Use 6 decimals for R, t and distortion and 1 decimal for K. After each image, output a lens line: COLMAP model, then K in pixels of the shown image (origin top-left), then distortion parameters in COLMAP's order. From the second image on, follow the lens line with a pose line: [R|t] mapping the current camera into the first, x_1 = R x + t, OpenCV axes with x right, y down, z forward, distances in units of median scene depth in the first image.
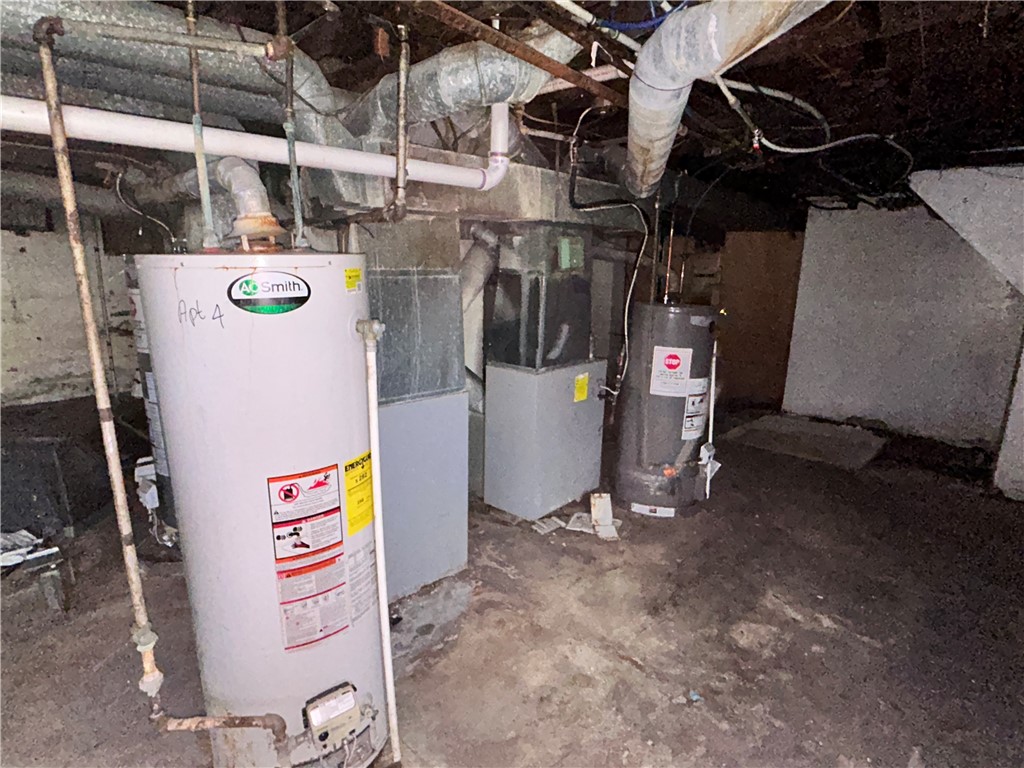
lens RADIAL K [[538.0, 0, 512.0], [0, 538.0, 384.0], [0, 0, 1]] dist [0.000236, 0.000197]
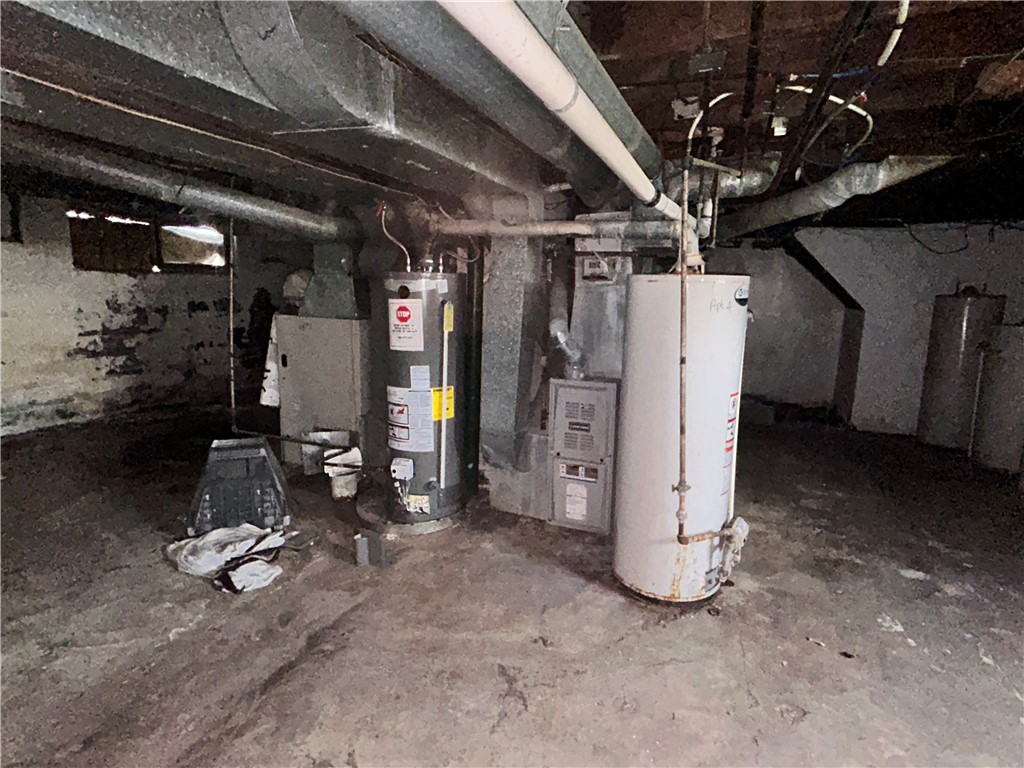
lens RADIAL K [[538.0, 0, 512.0], [0, 538.0, 384.0], [0, 0, 1]] dist [0.000236, 0.000197]
pose [[0.939083, -0.058122, 0.338740, -0.423566], [0.069690, 0.997324, -0.022079, 0.029866], [-0.336551, 0.044341, 0.940621, -0.116917]]
